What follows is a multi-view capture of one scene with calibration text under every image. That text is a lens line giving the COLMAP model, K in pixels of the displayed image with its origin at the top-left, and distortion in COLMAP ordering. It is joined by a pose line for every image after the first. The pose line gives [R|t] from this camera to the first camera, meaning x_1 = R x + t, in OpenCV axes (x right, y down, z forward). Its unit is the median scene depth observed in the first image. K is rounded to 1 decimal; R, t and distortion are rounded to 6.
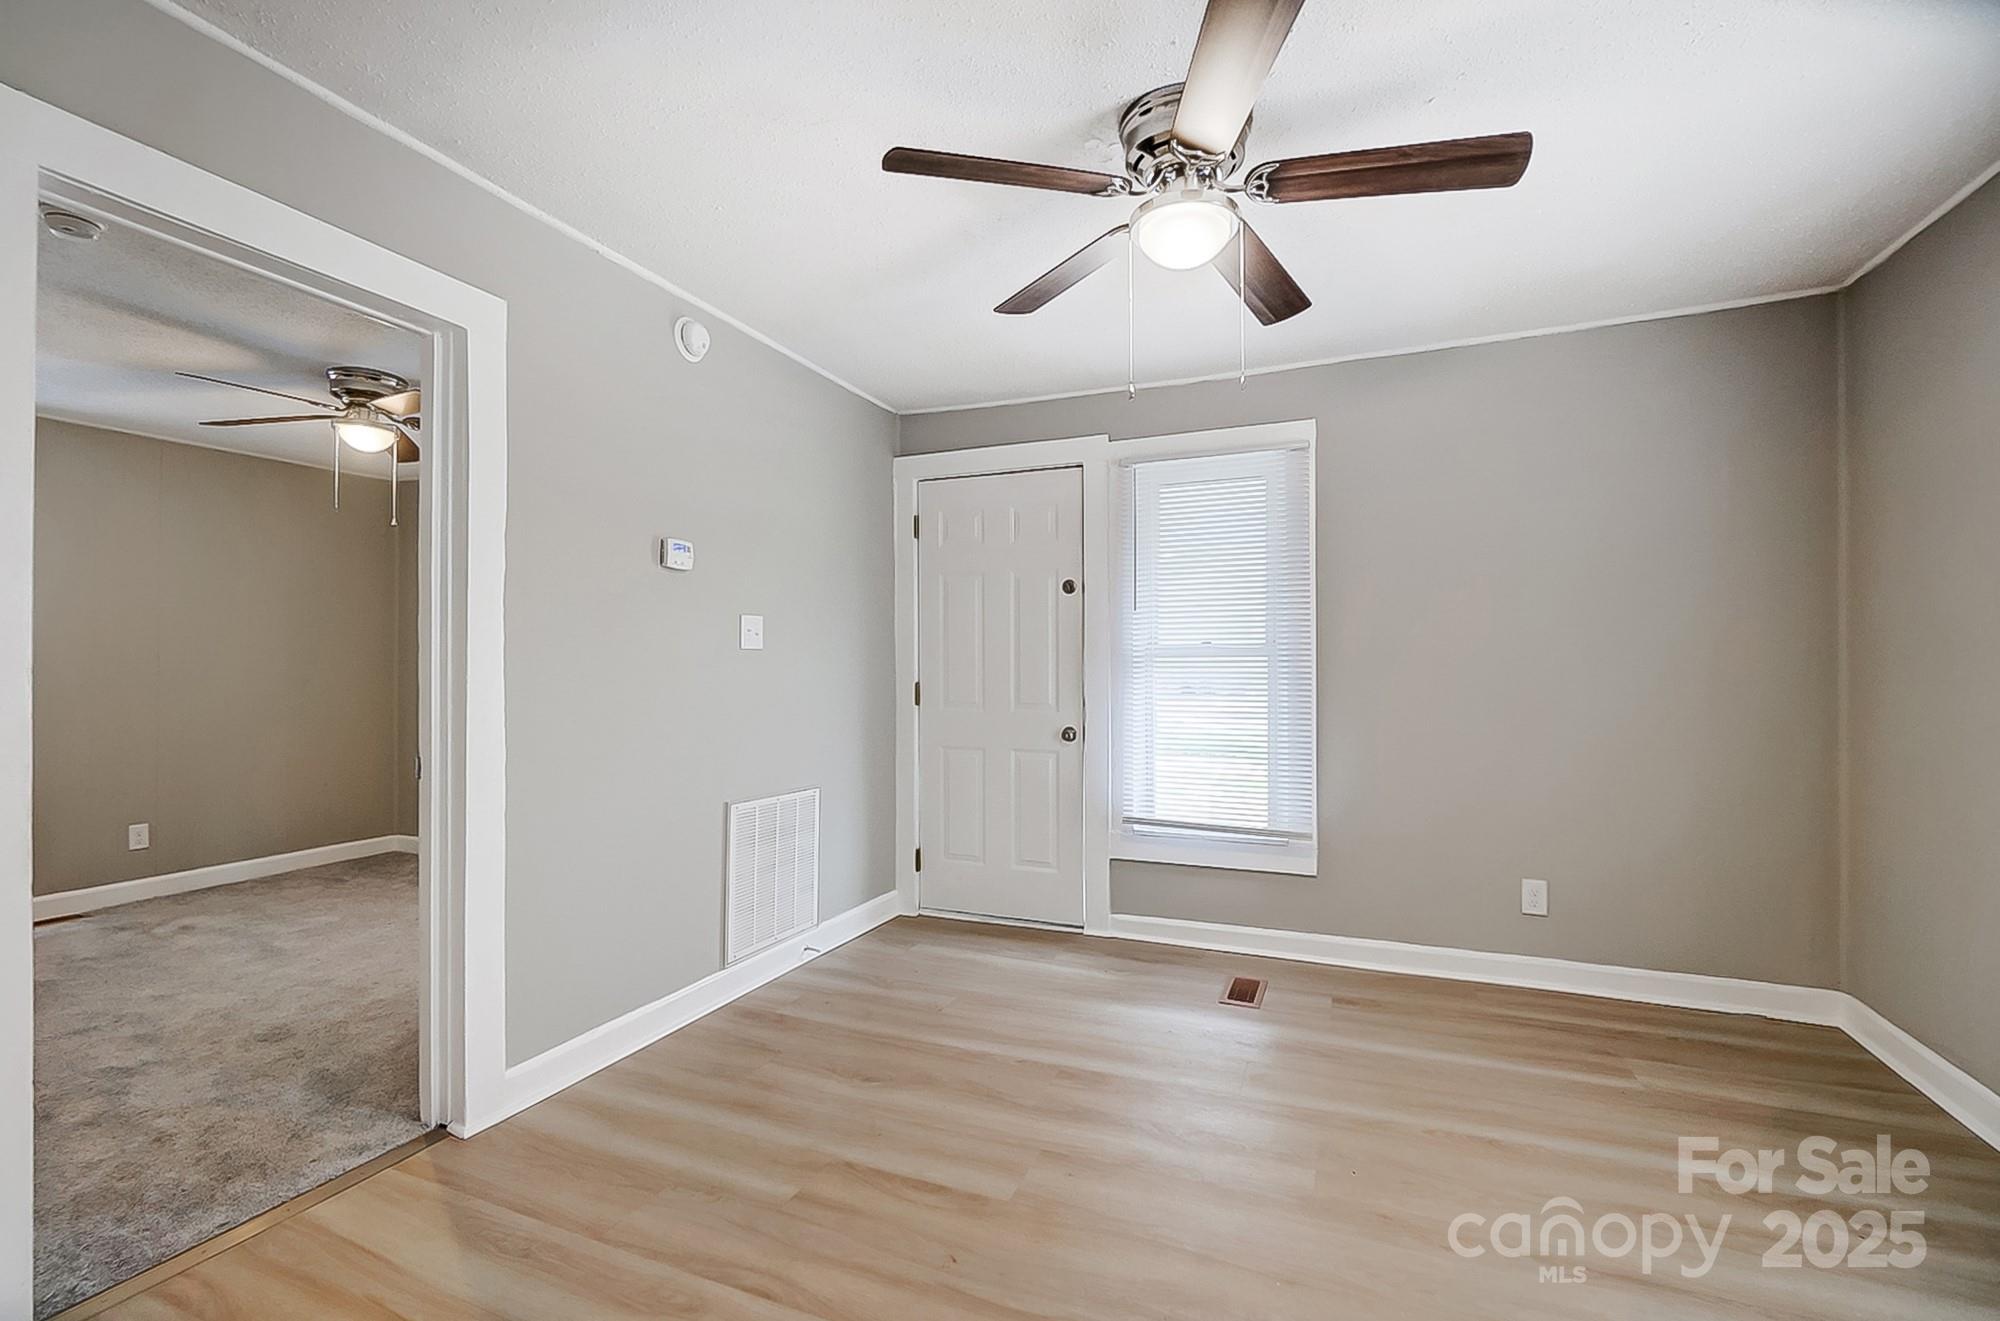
lens RADIAL K [[887.7, 0, 990.3], [0, 887.7, 659.6], [0, 0, 1]] dist [-0.001282, -0.000093]
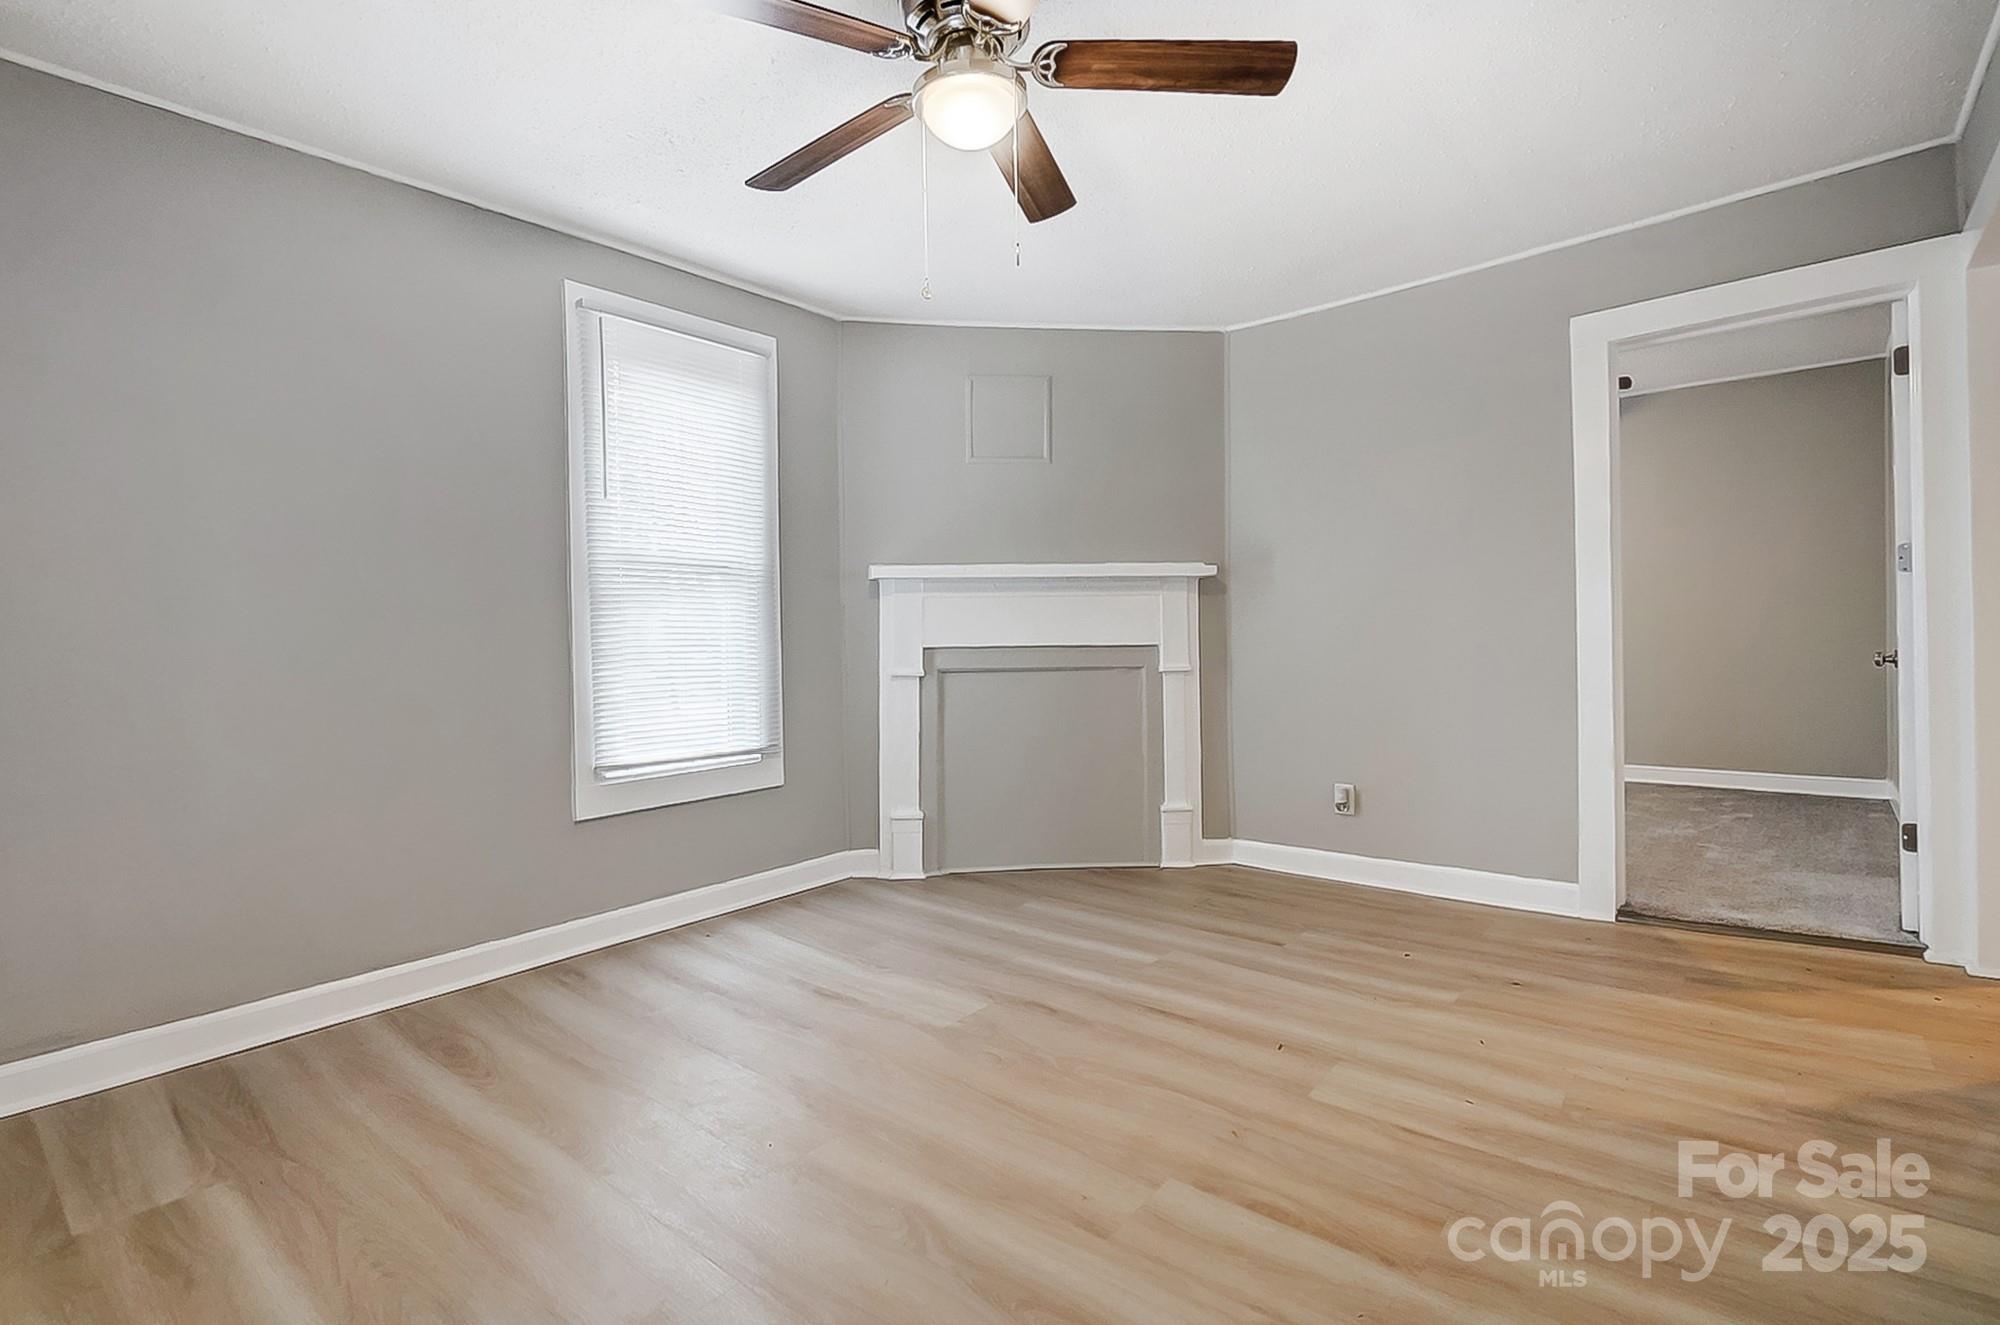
lens RADIAL K [[927.9, 0, 998.8], [0, 927.9, 650.8], [0, 0, 1]] dist [-0.001436, 0.000005]
pose [[-0.959199, 0.011598, 0.282495, -0.049483], [0.015446, 0.999816, 0.011398, 0.049476], [-0.282311, 0.015296, -0.959201, 1.158940]]
